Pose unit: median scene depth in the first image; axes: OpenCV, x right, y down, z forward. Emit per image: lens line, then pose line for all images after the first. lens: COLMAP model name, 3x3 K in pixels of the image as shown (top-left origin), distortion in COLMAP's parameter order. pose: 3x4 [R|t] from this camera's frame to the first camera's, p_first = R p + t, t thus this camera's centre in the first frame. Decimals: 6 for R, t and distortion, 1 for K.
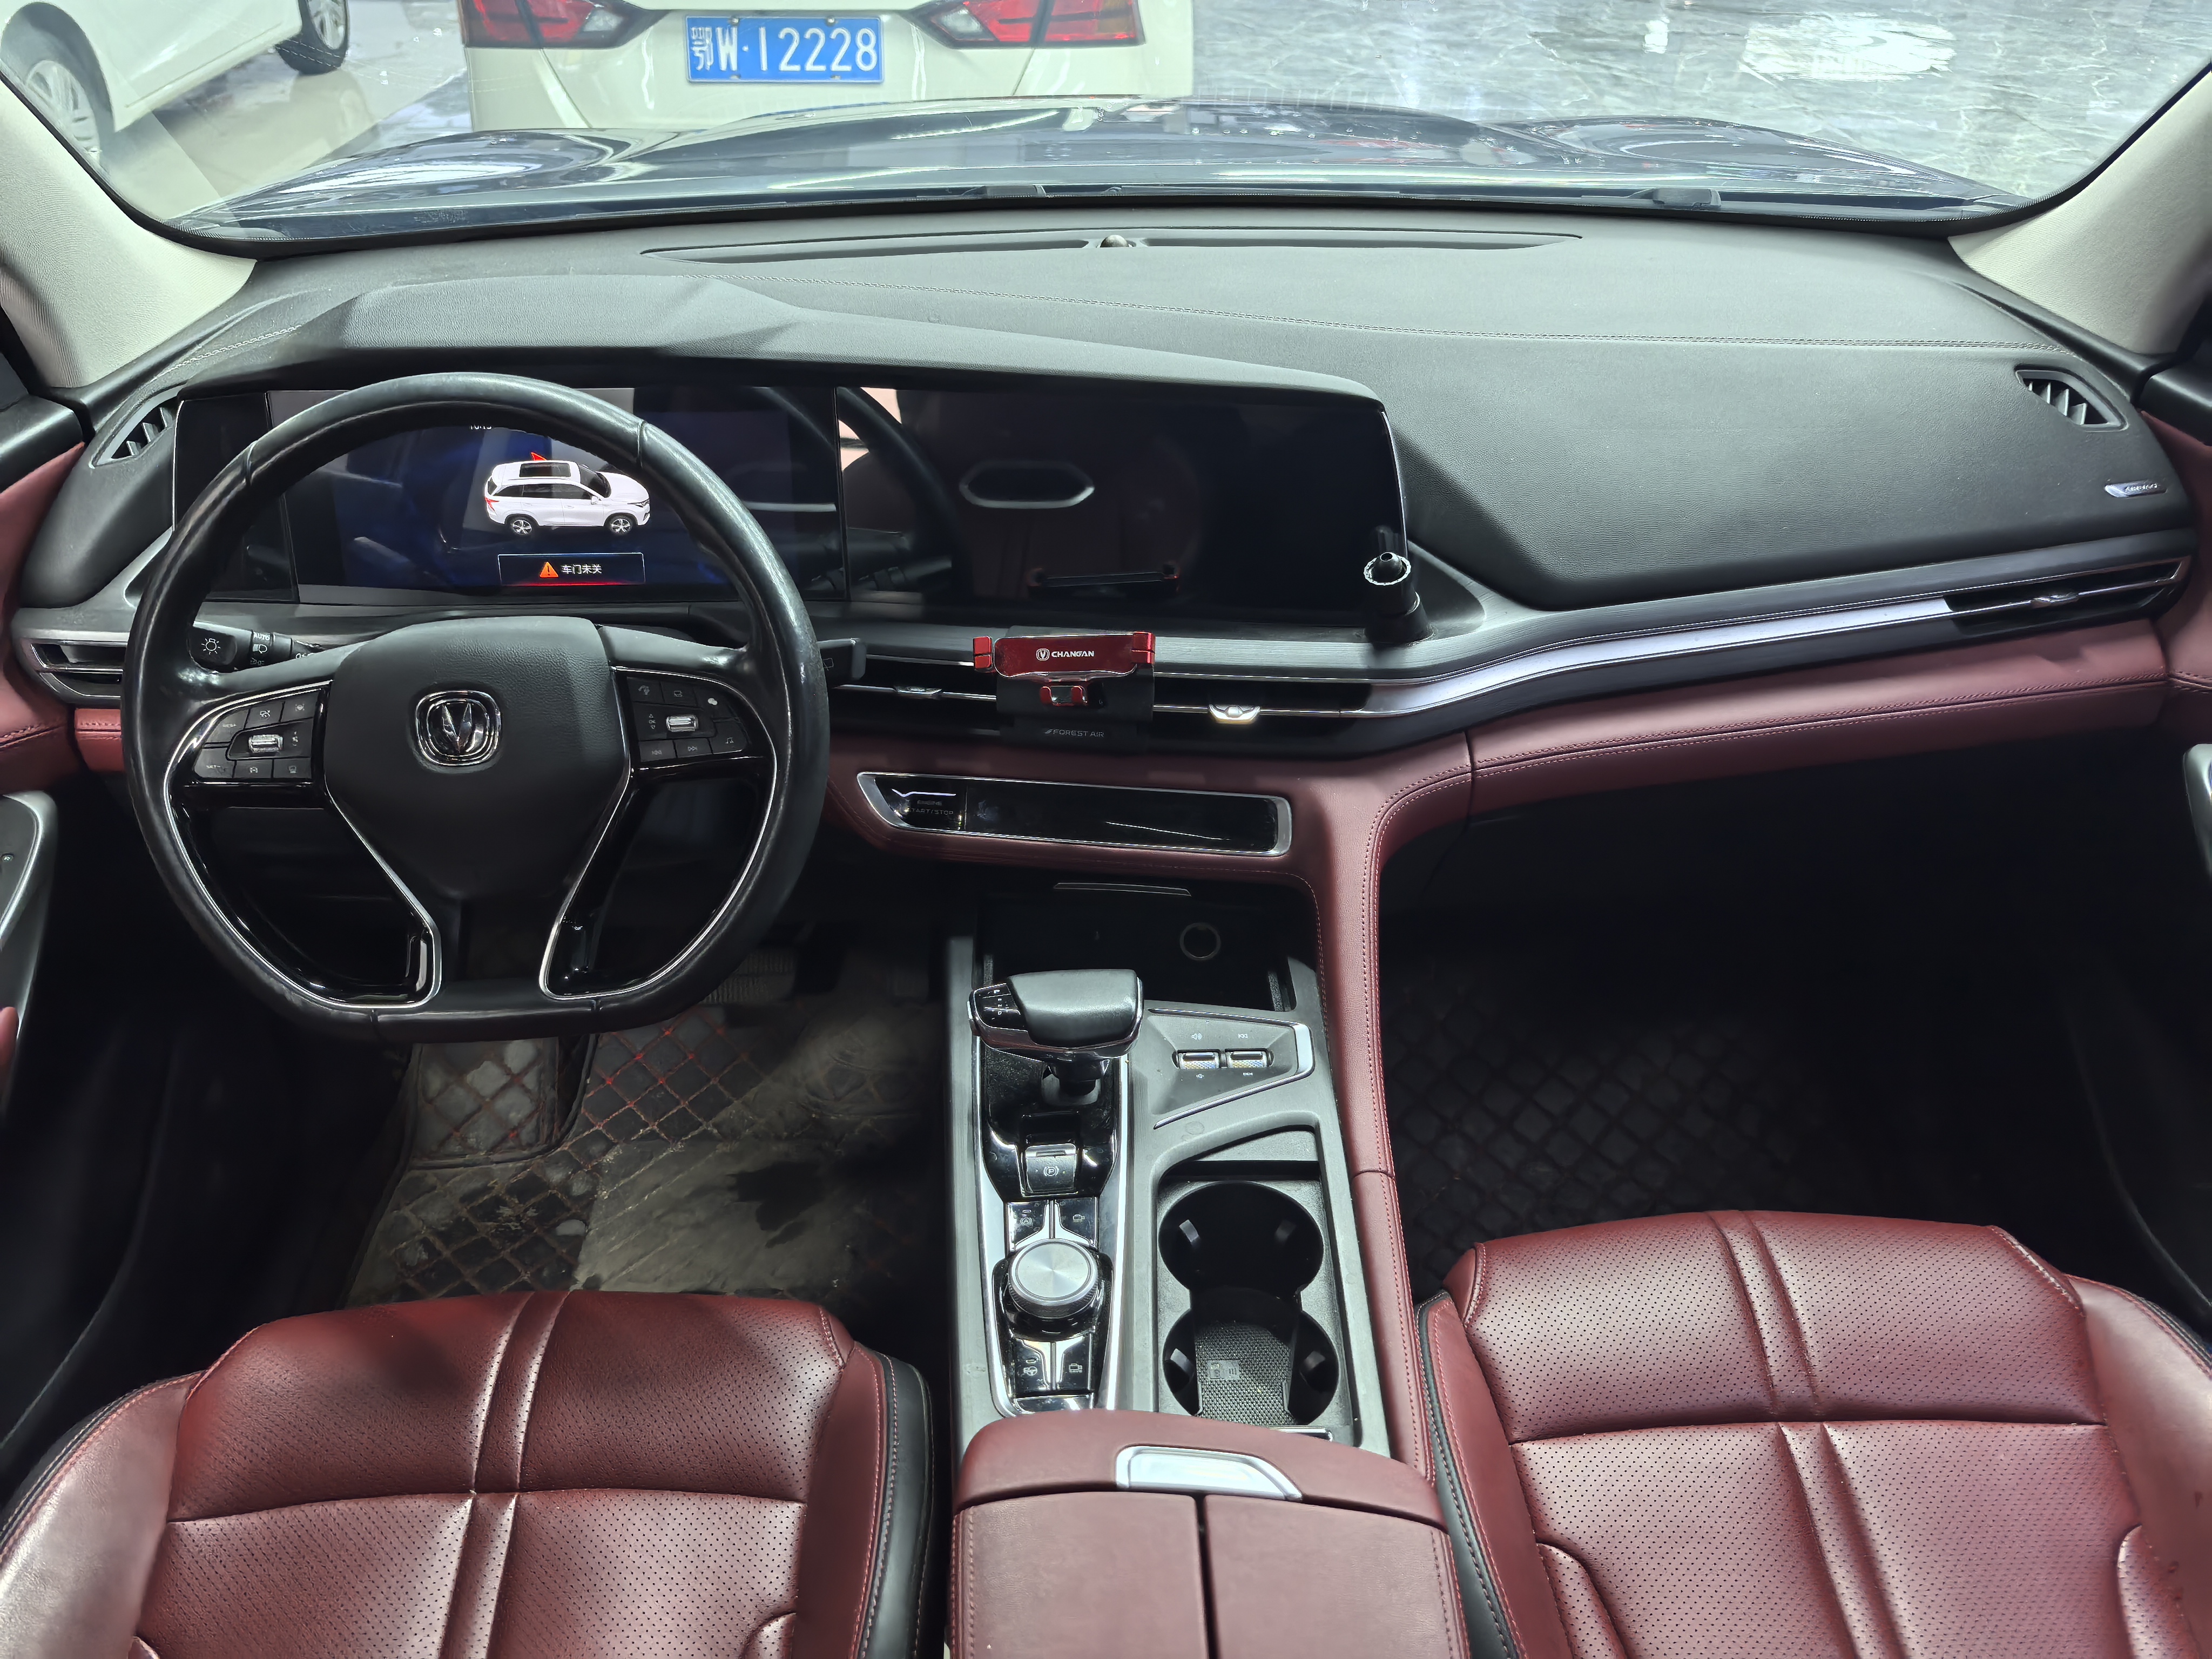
lens RADIAL K [[1815.0, 0, 1114.5], [0, 1815.0, 827.7], [0, 0, 1]] dist [-0.002829, -0.007714]
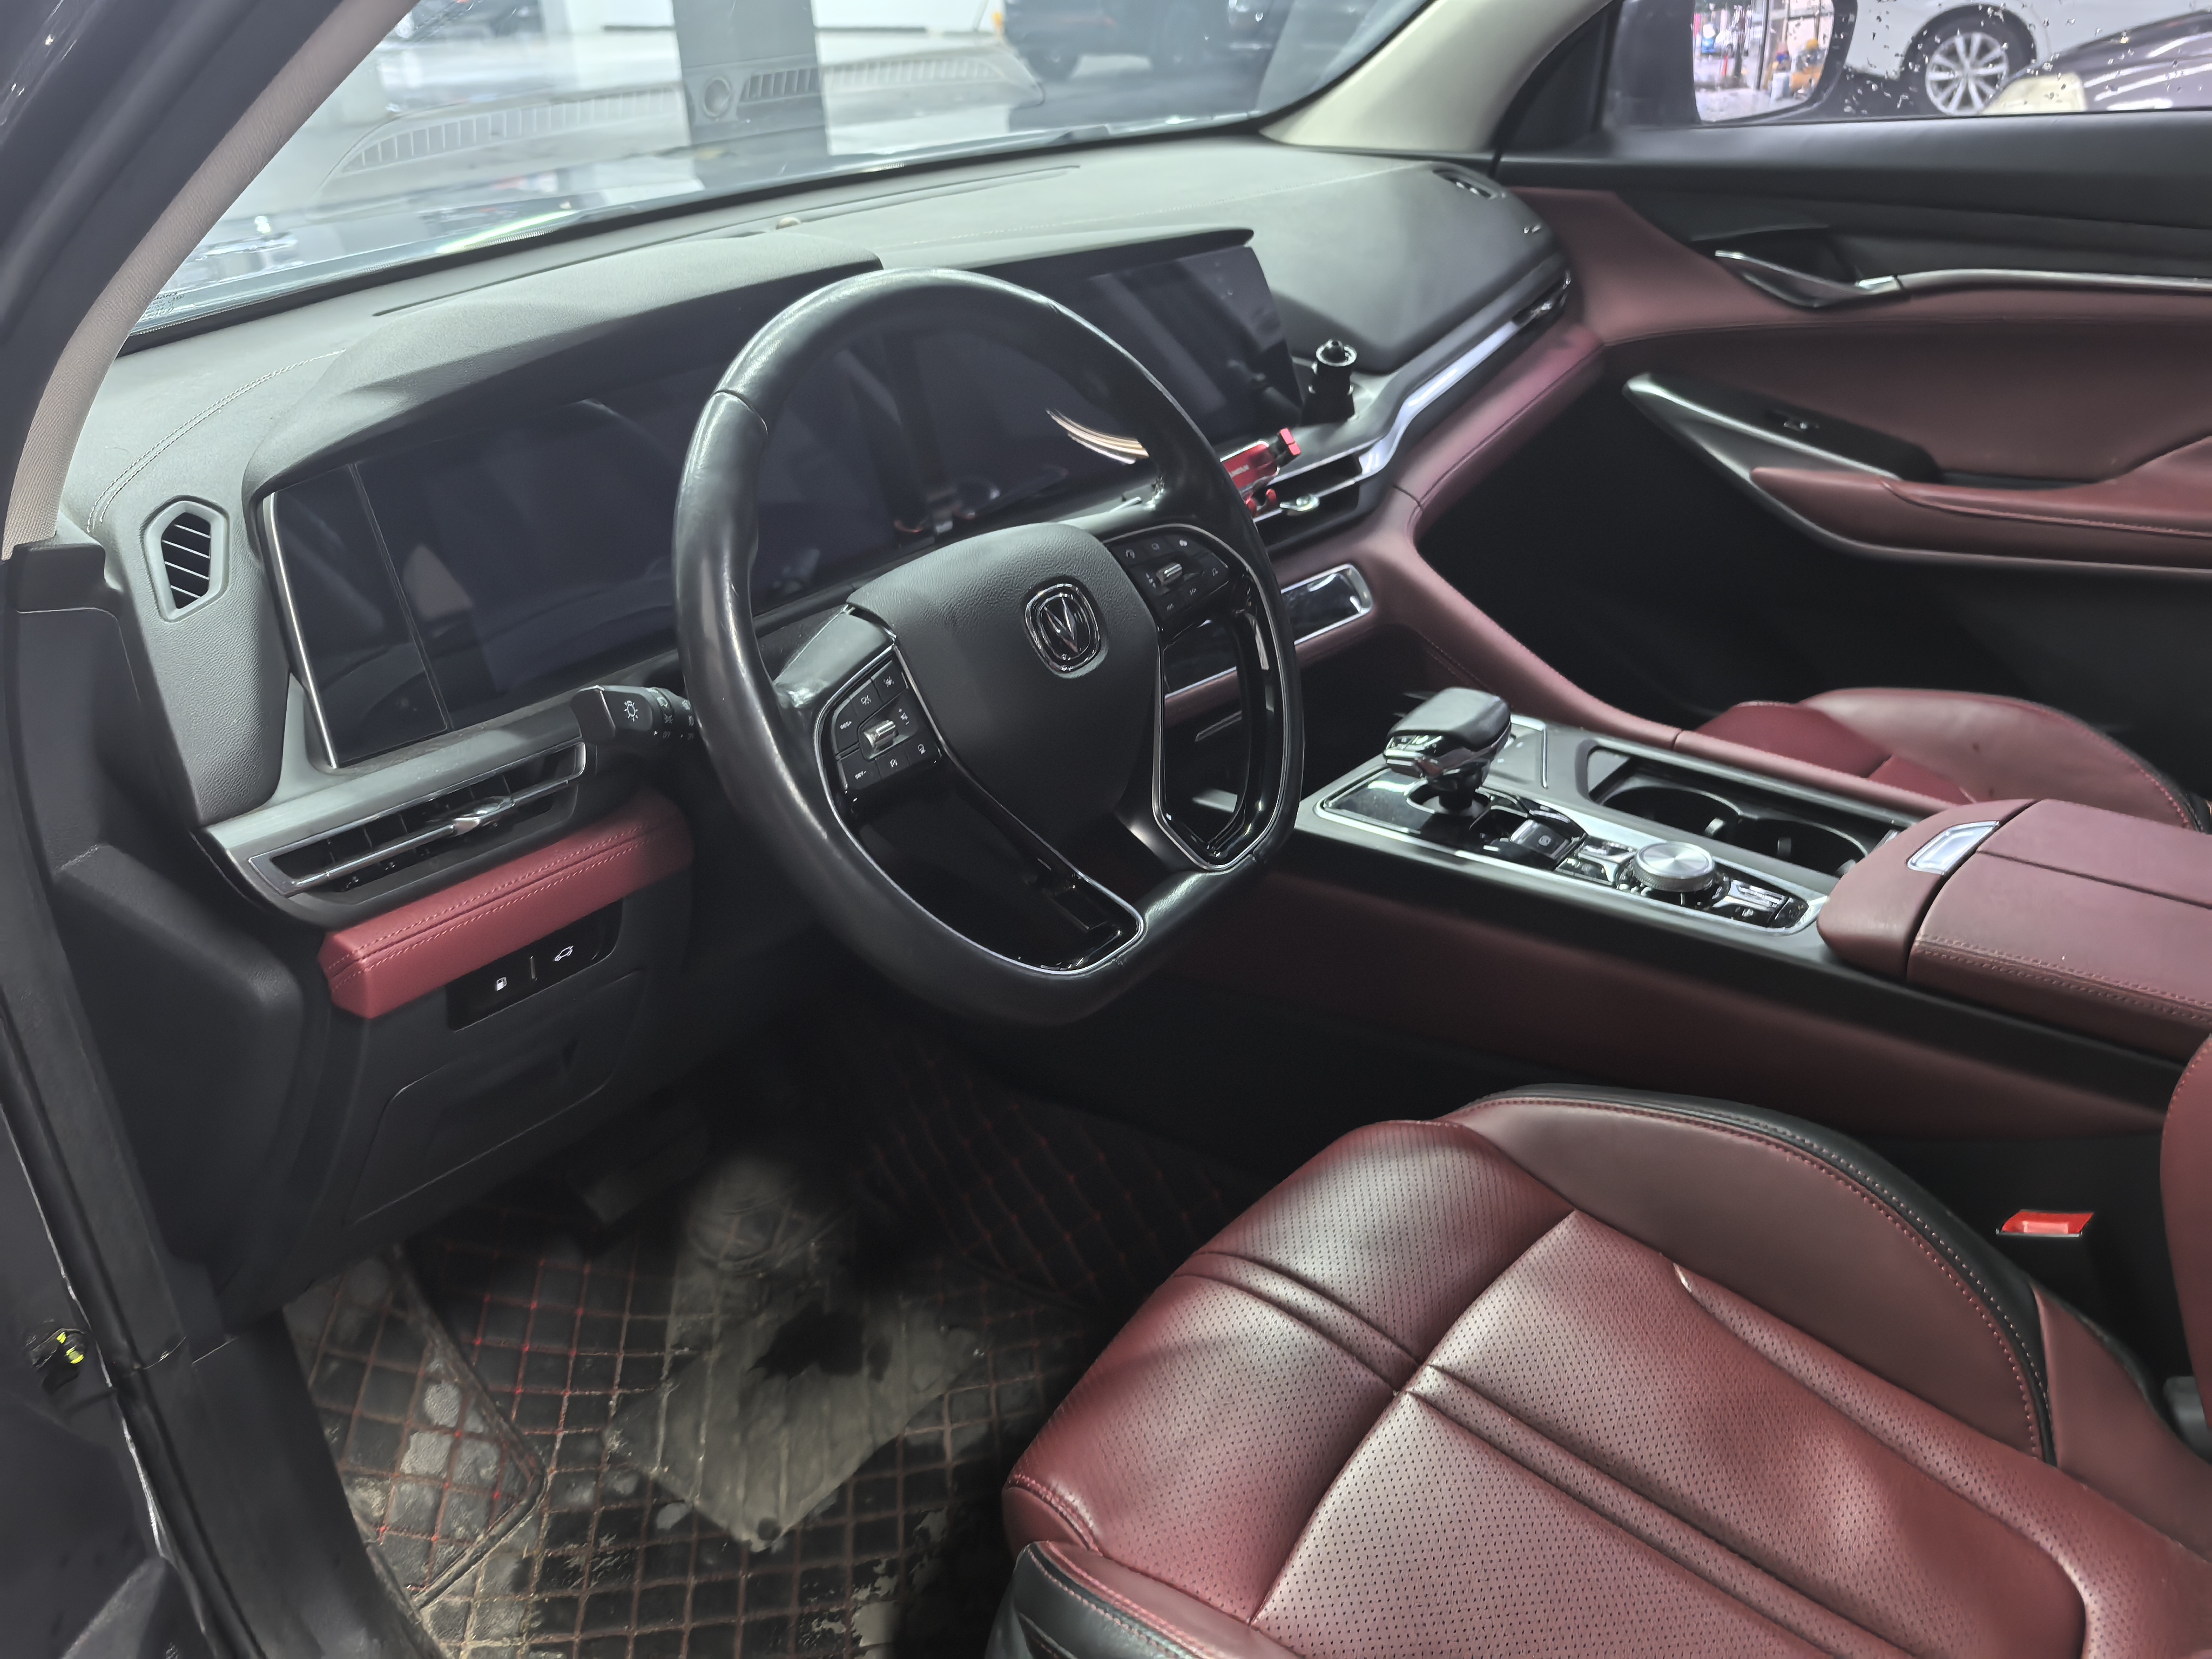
lens RADIAL K [[1815.0, 0, 1114.5], [0, 1815.0, 827.7], [0, 0, 1]] dist [-0.002829, -0.007714]
pose [[0.625986, -0.372590, 0.685068, -0.819424], [0.459789, 0.885884, 0.061673, -0.007723], [-0.629870, 0.276380, 0.725864, 0.294265]]
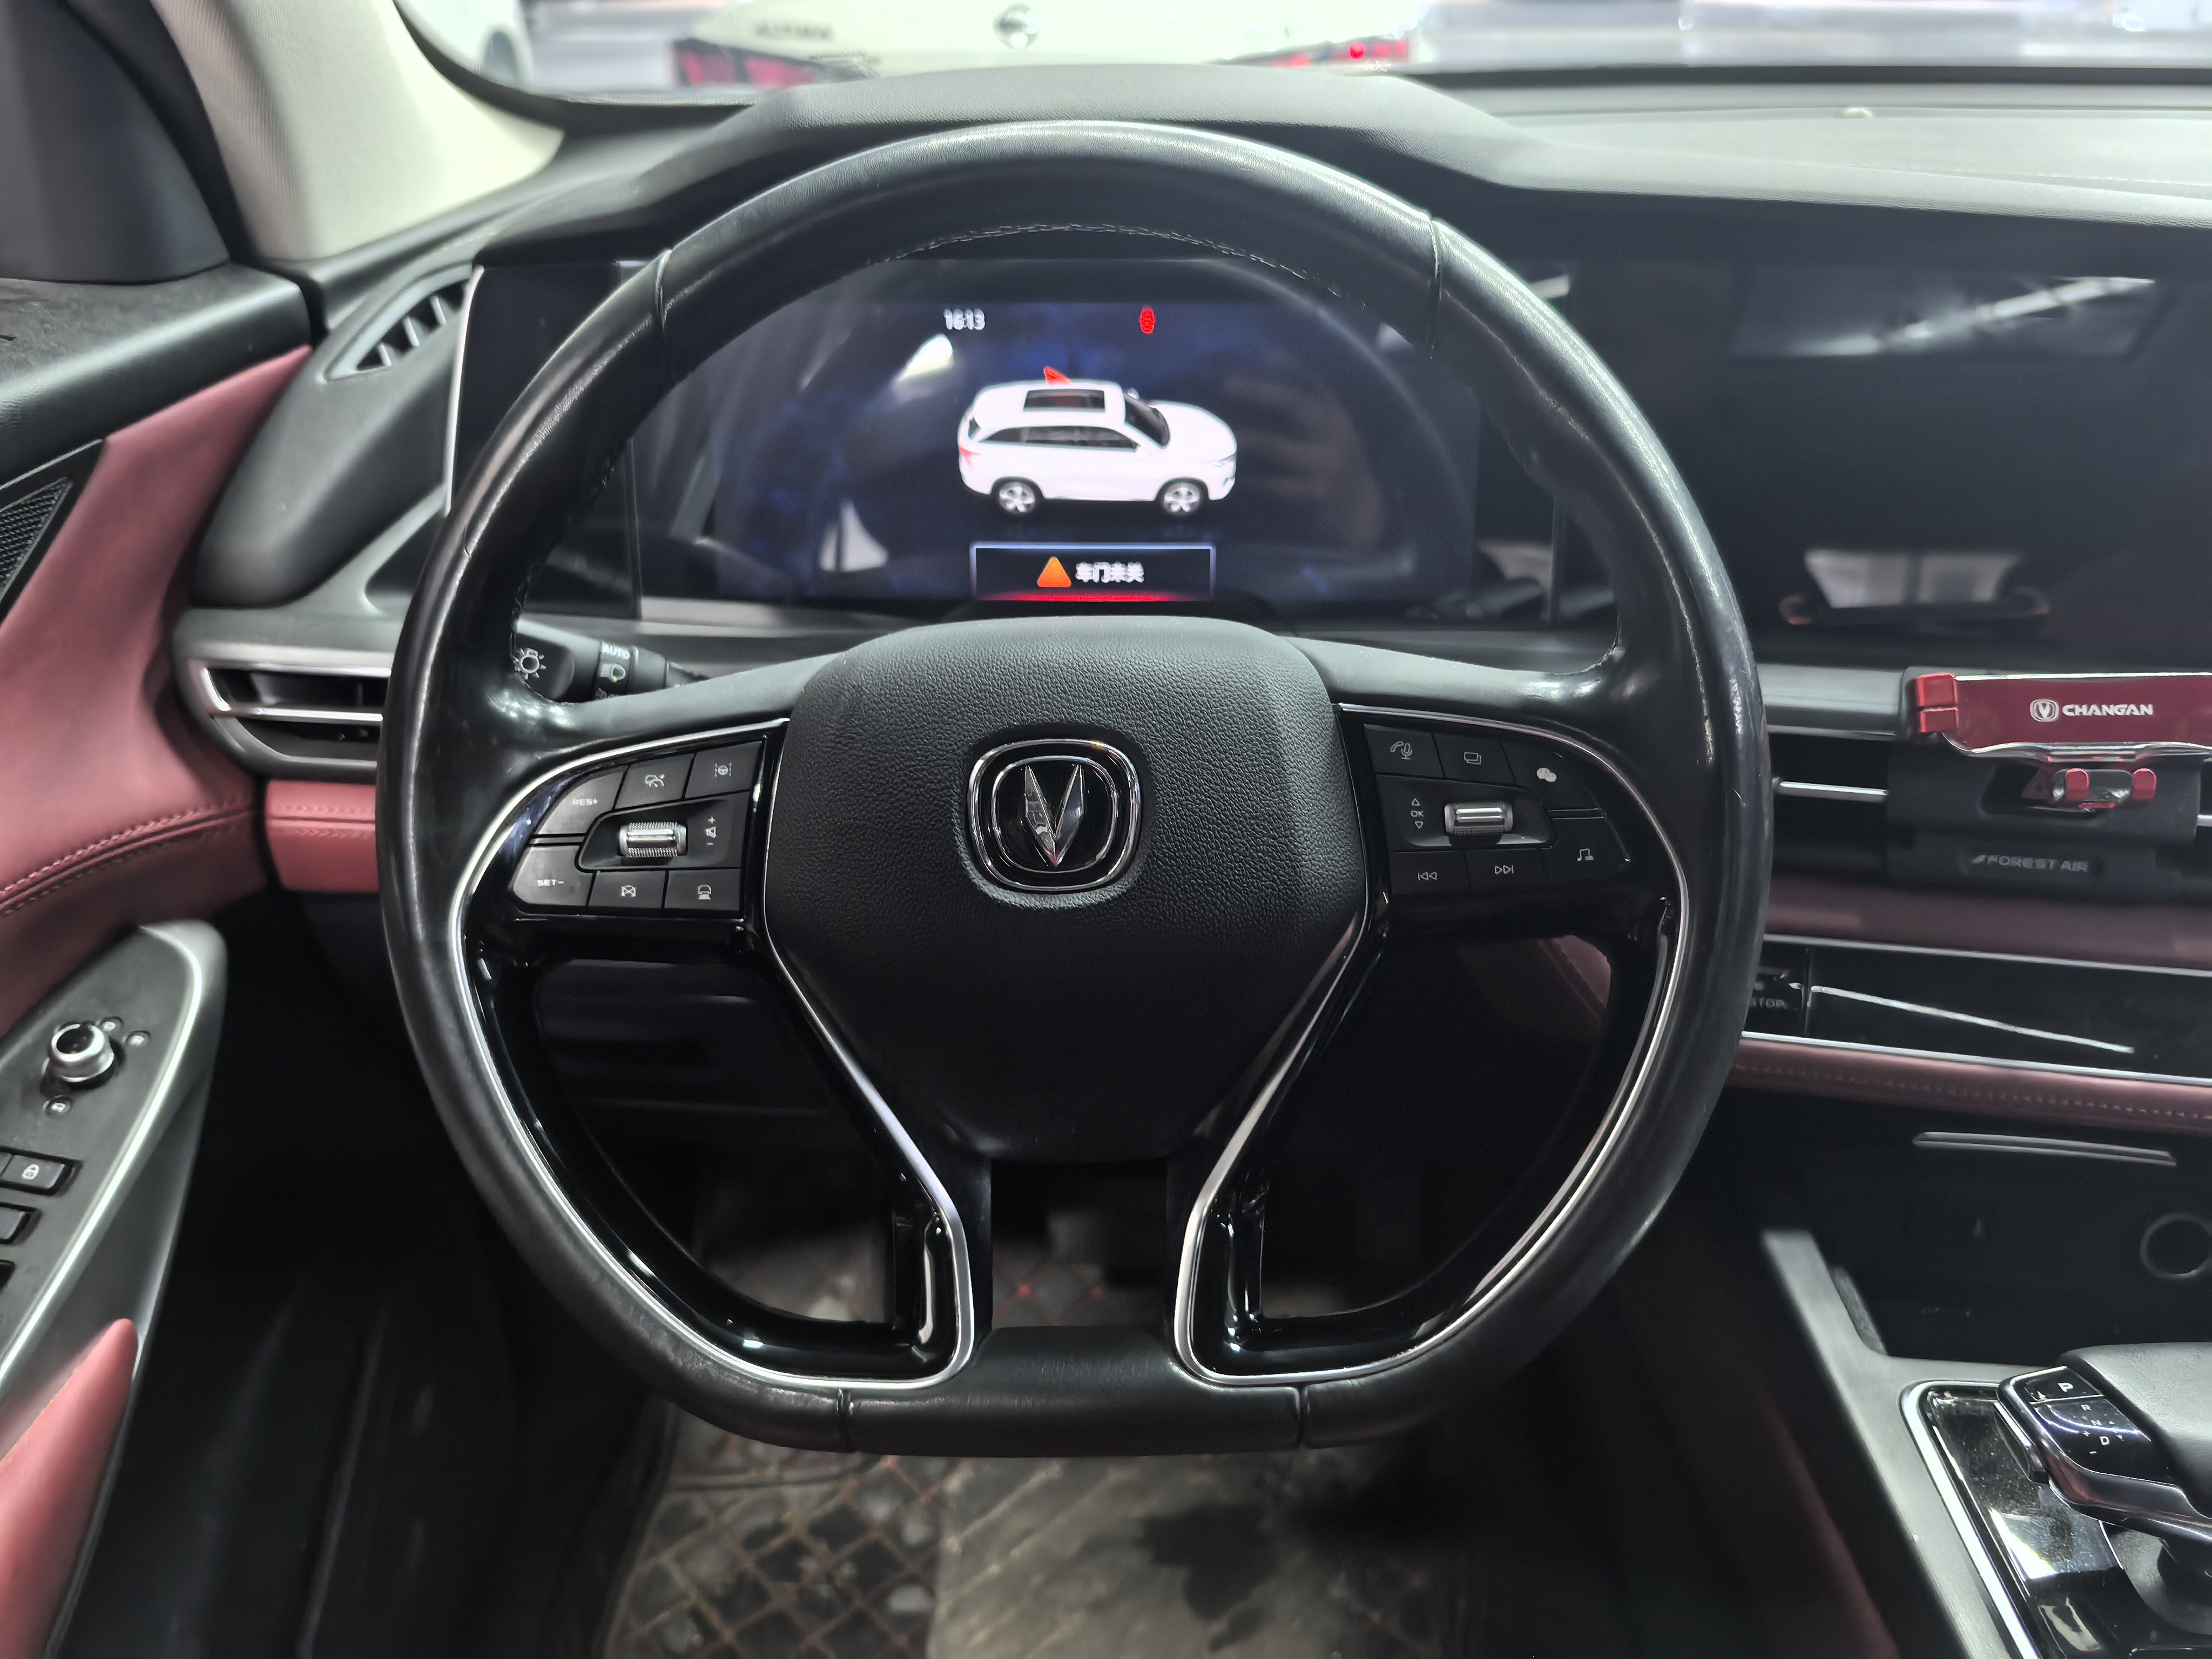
lens RADIAL K [[1795.7, 0, 1074.2], [0, 1795.7, 831.0], [0, 0, 1]] dist [0.068439, -0.187958]
pose [[0.997100, 0.021499, -0.073009, -0.264355], [-0.027757, 0.995925, -0.085812, -0.007677], [0.070866, 0.087590, 0.993633, 0.429285]]
